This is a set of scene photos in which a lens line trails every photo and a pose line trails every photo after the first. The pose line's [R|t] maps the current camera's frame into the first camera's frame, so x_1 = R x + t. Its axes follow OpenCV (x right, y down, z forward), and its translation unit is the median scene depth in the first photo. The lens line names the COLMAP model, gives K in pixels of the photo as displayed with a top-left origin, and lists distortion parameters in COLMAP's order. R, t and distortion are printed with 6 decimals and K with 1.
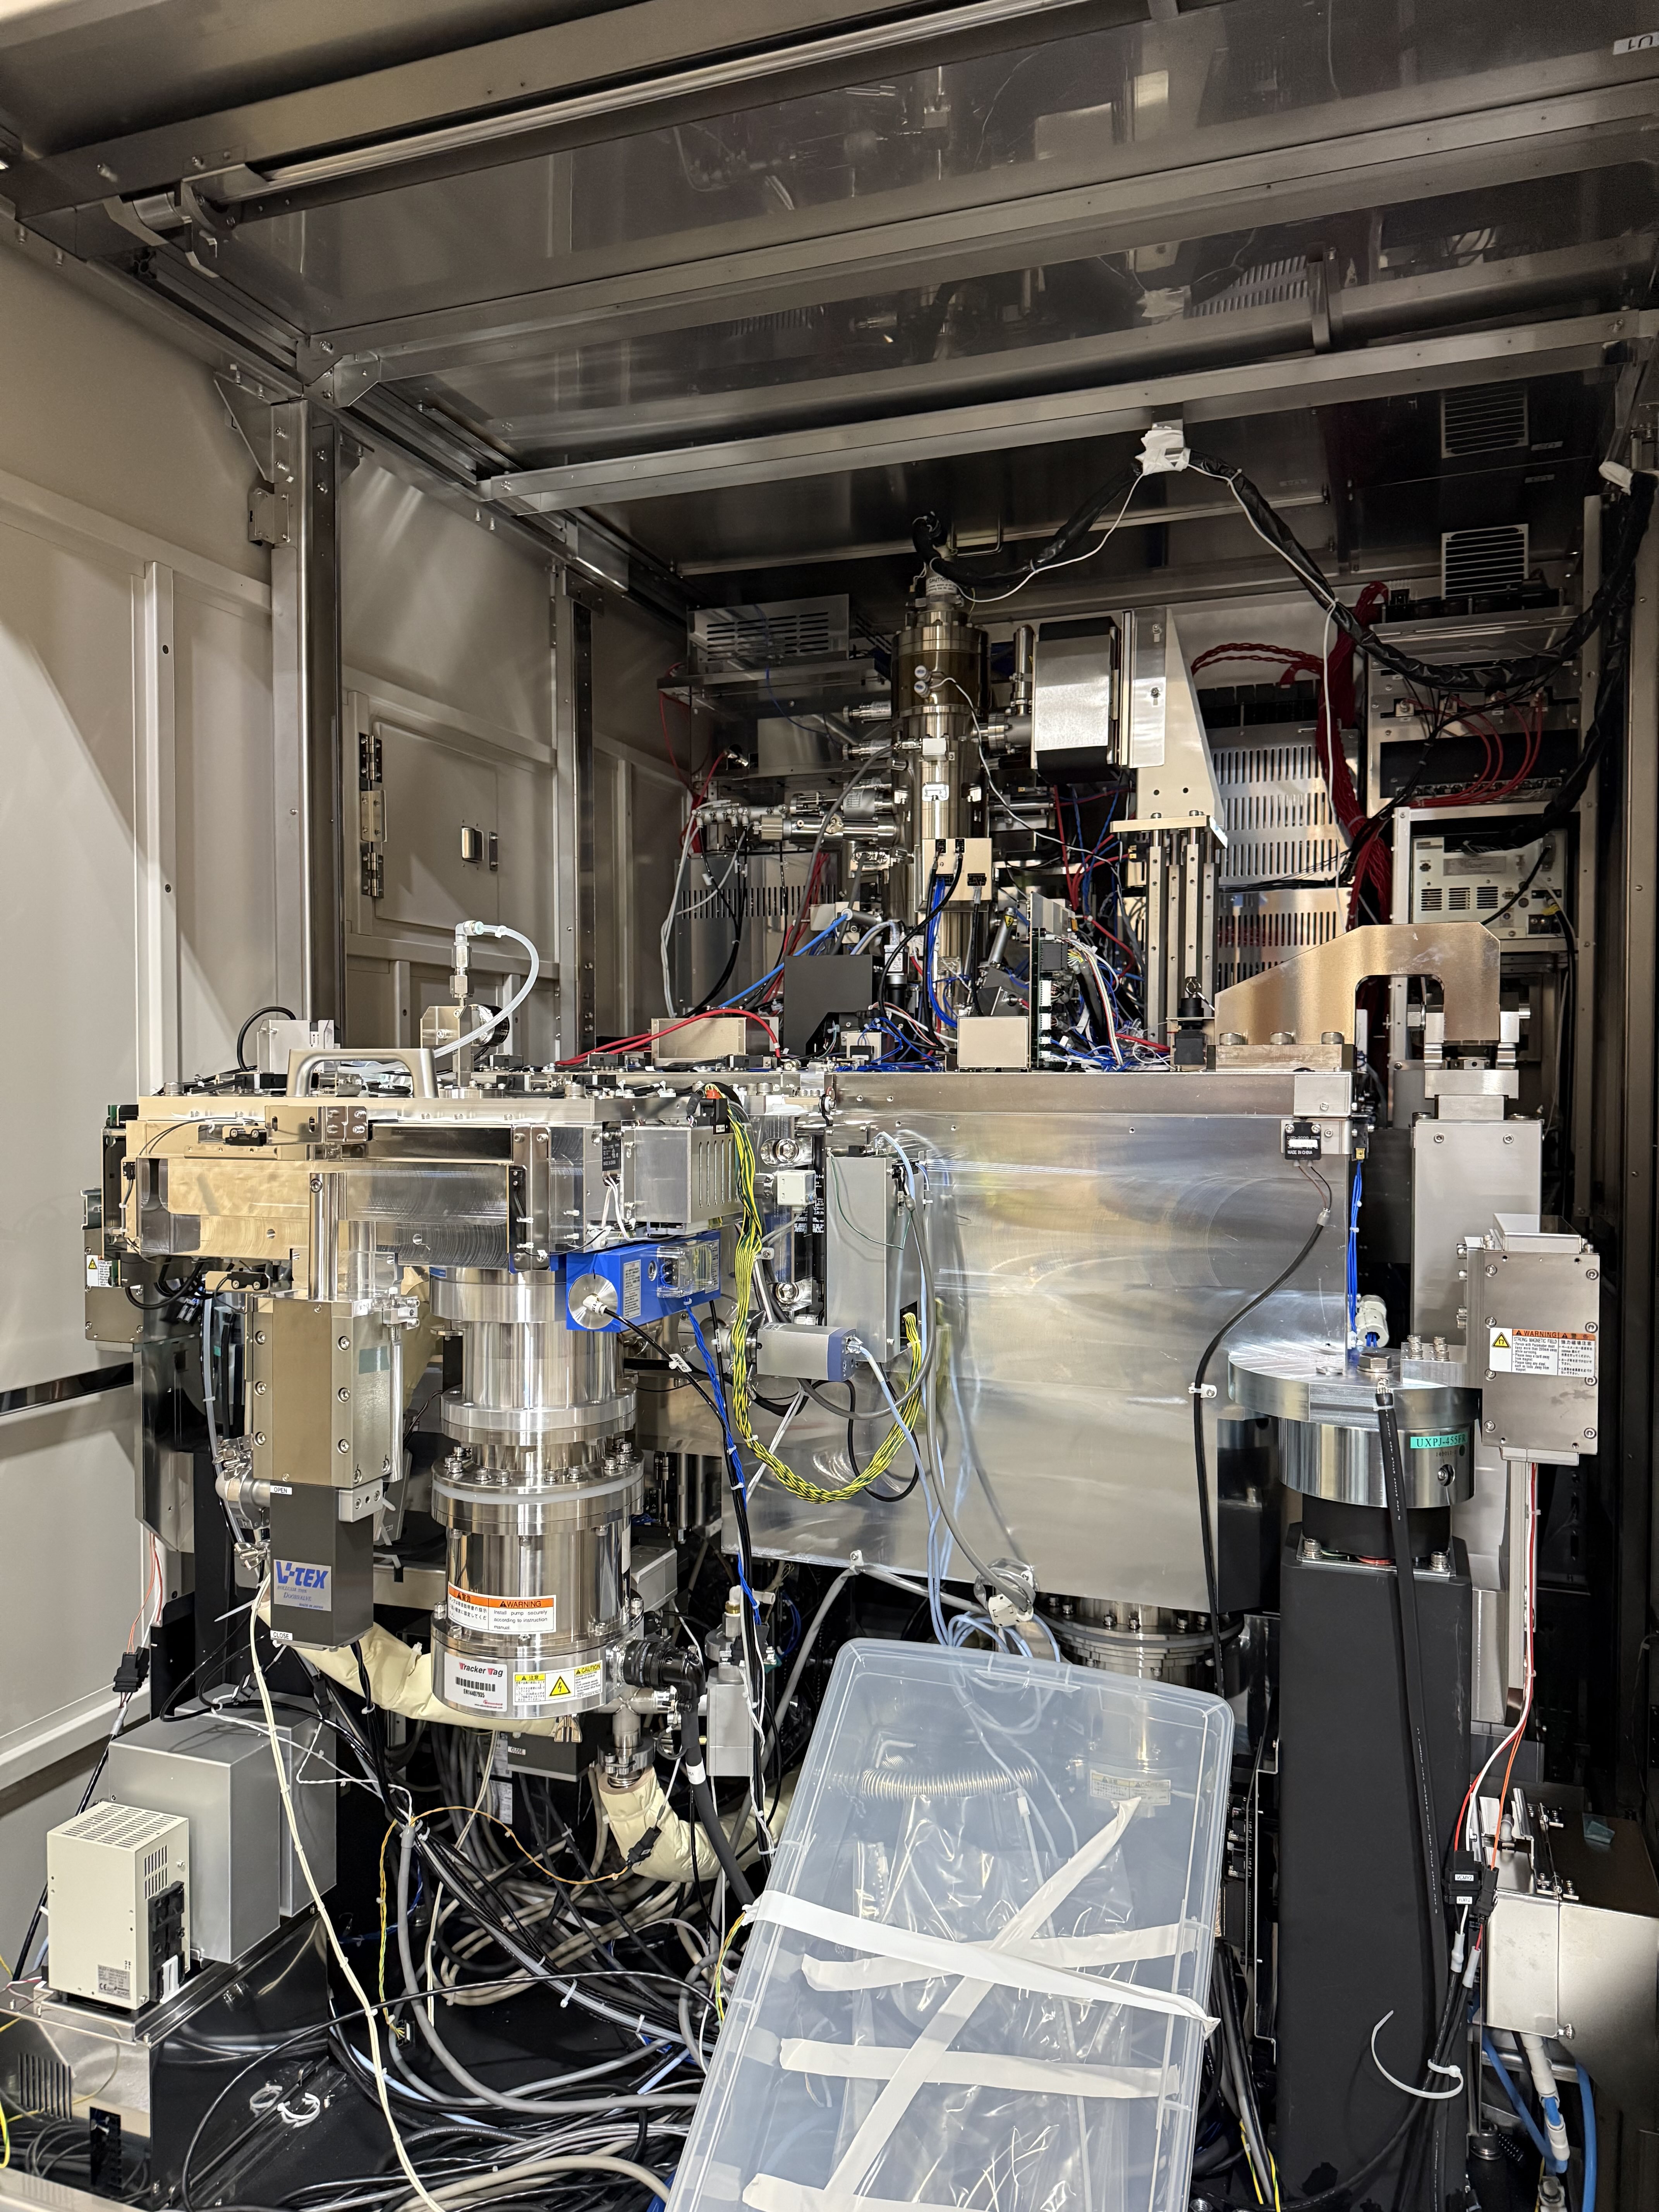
lens RADIAL K [[1591.0, 0, 797.0], [0, 1591.0, 1121.8], [0, 0, 1]] dist [0.040296, -0.062311]
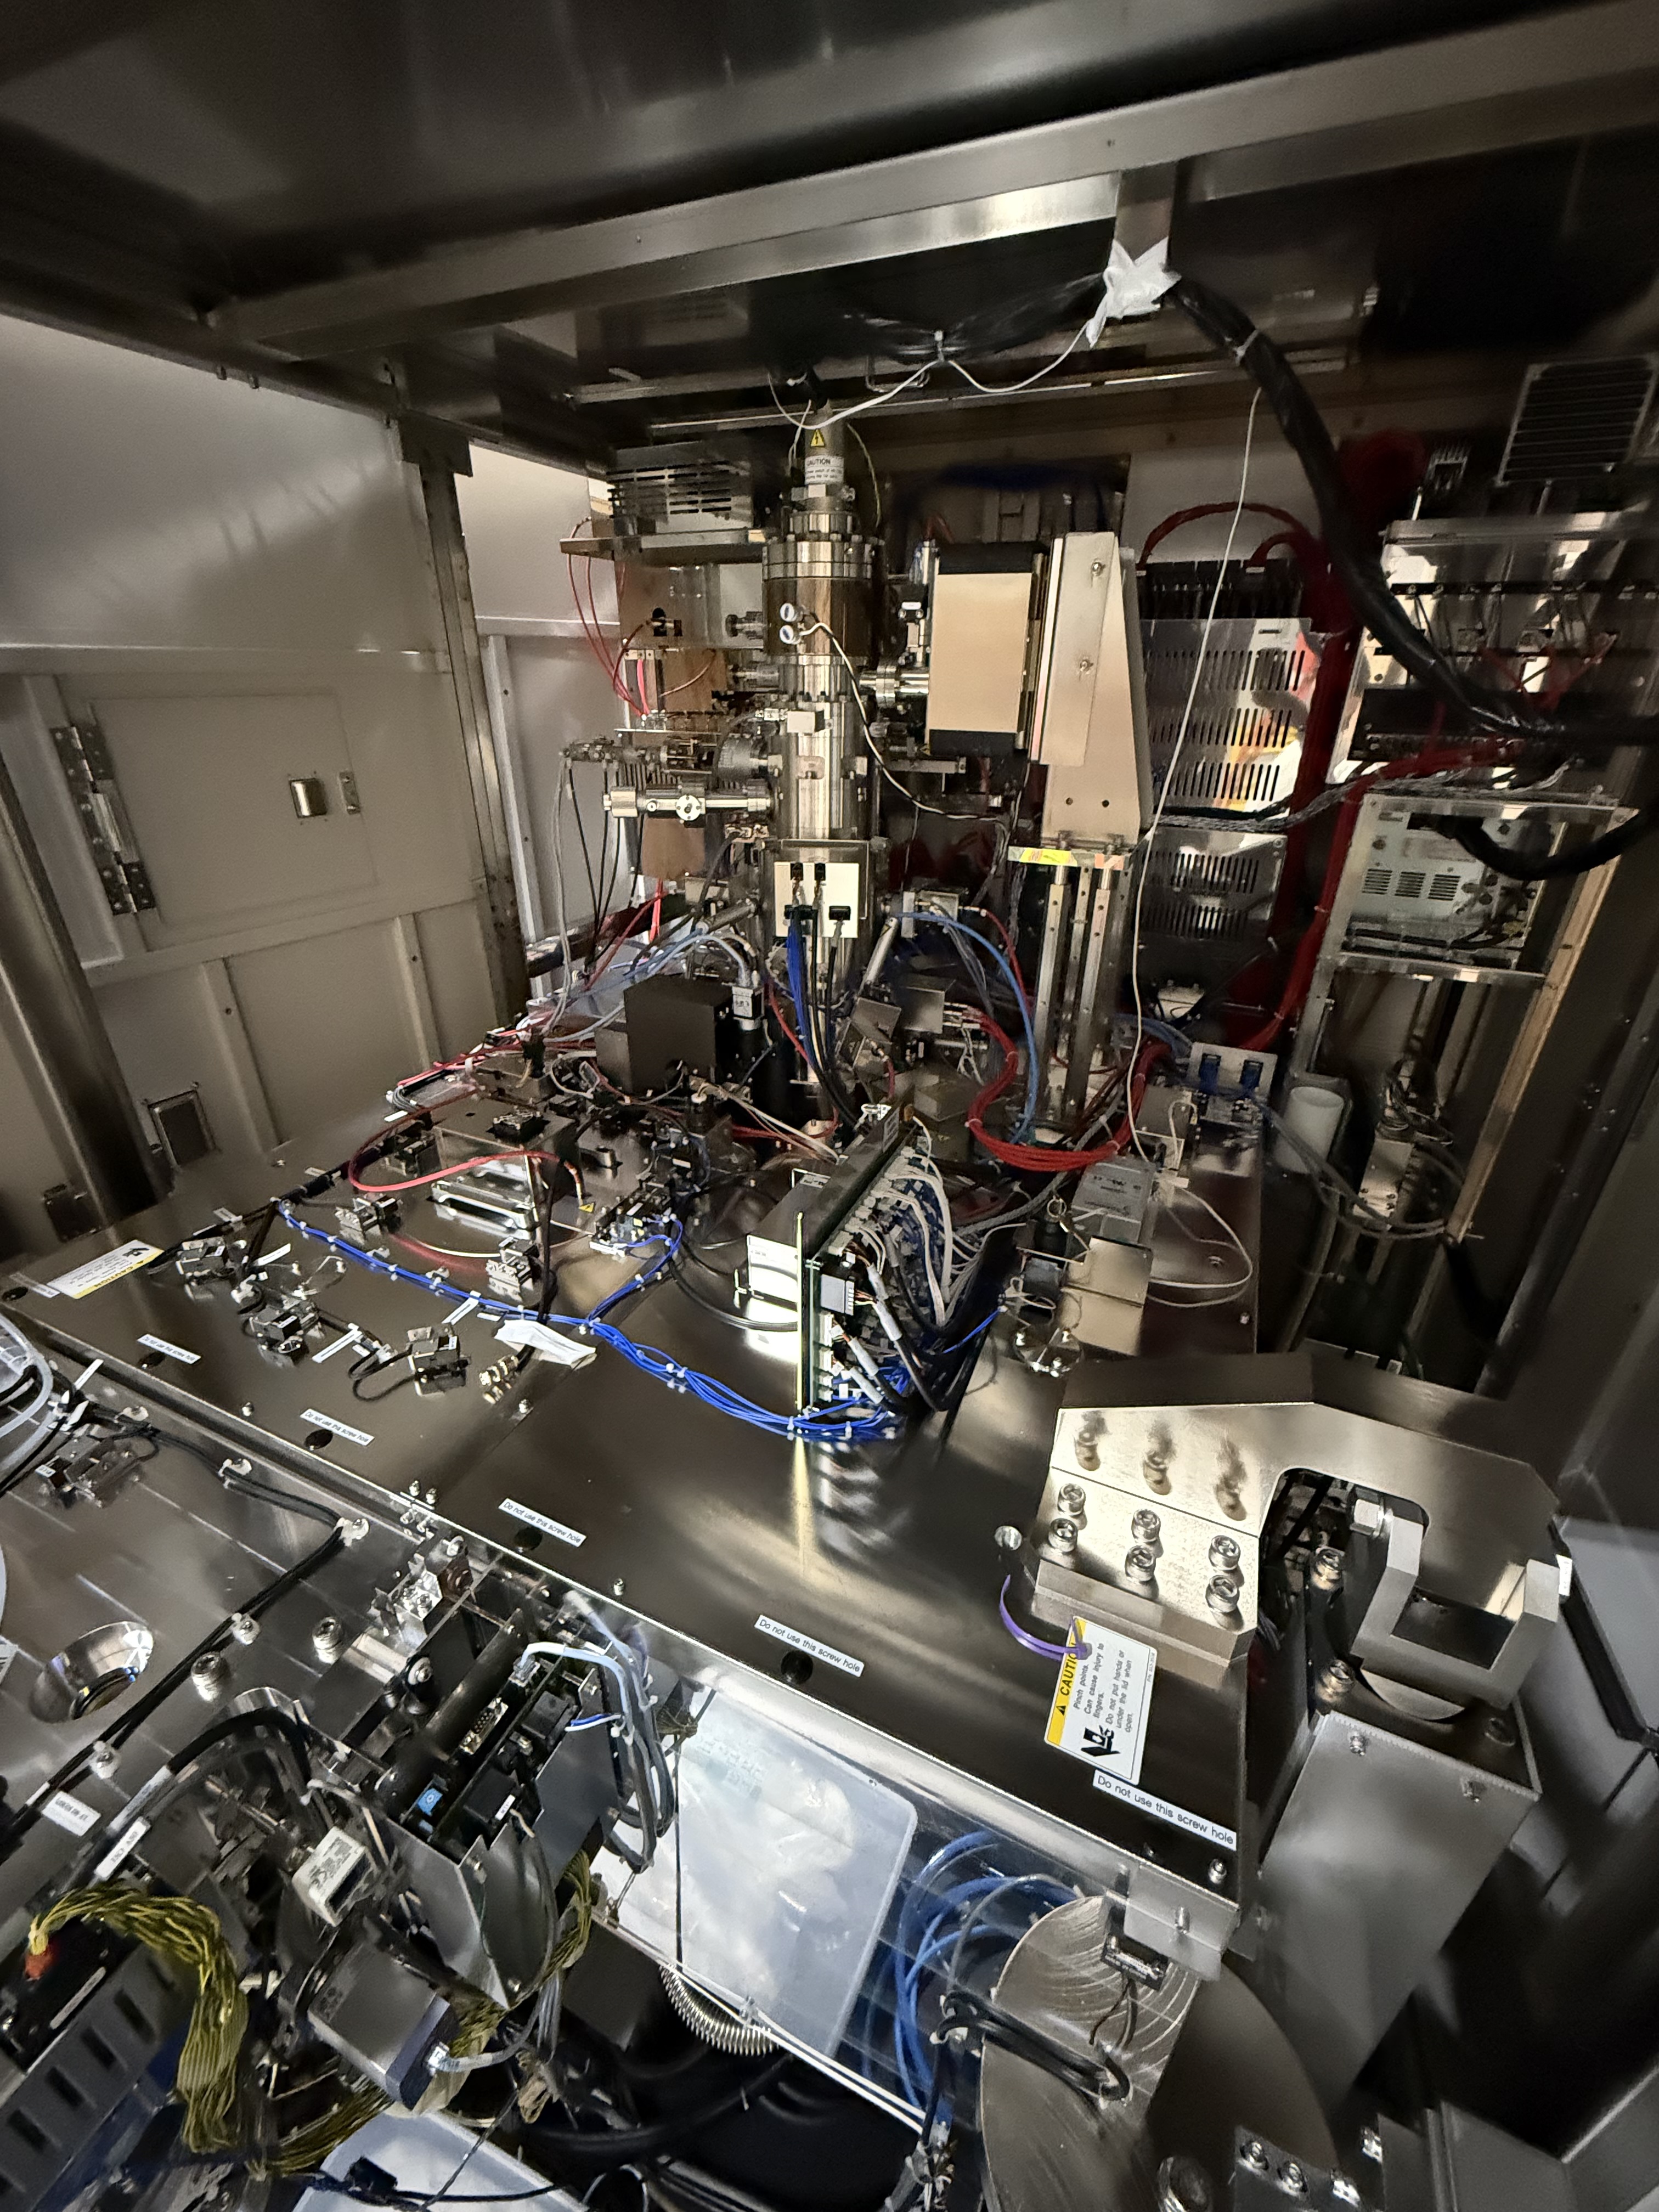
lens RADIAL K [[896.5, 0, 832.7], [0, 896.5, 1102.4], [0, 0, 1]] dist [-0.002105, 0.000281]
pose [[0.998282, 0.034217, -0.047555, 0.192067], [-0.011459, 0.910076, 0.414283, -0.367319], [0.057454, -0.413027, 0.908905, 0.757999]]
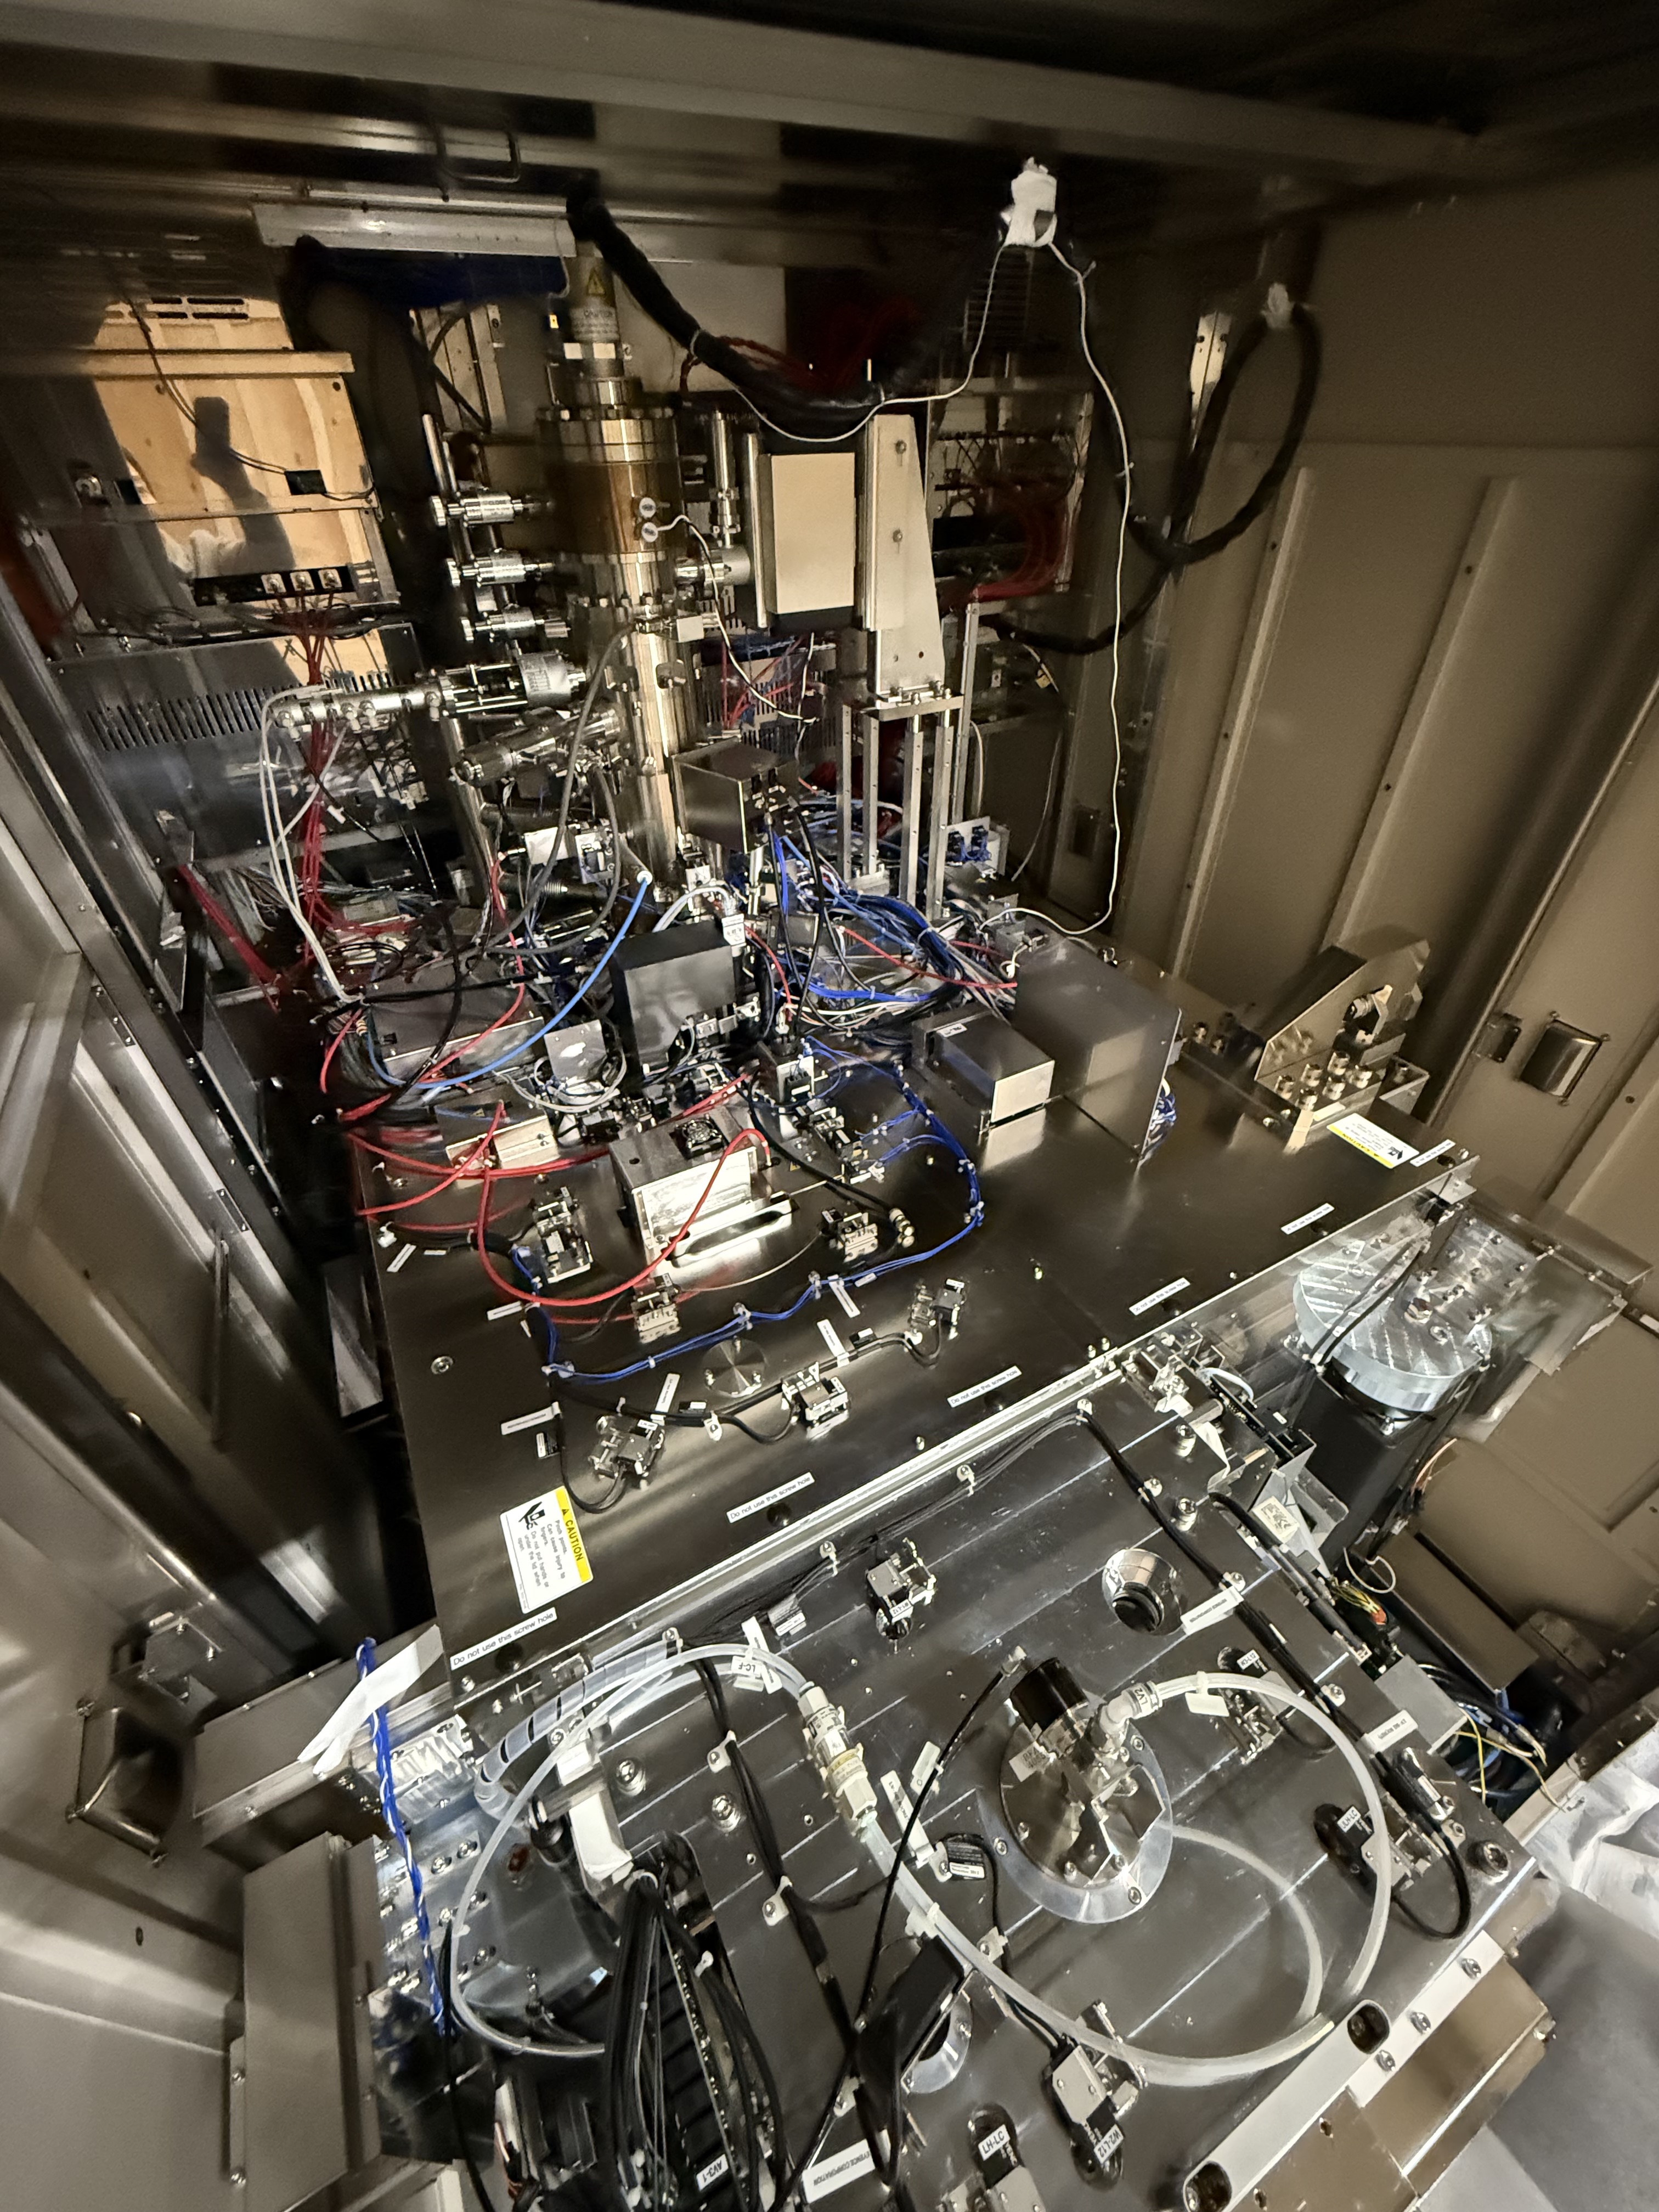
lens RADIAL K [[896.5, 0, 833.6], [0, 896.5, 1103.4], [0, 0, 1]] dist [-0.002105, 0.000281]
pose [[0.644467, -0.485431, 0.590779, -0.347023], [0.041488, 0.793693, 0.606903, -0.464024], [-0.763506, -0.366619, 0.531648, 0.940877]]
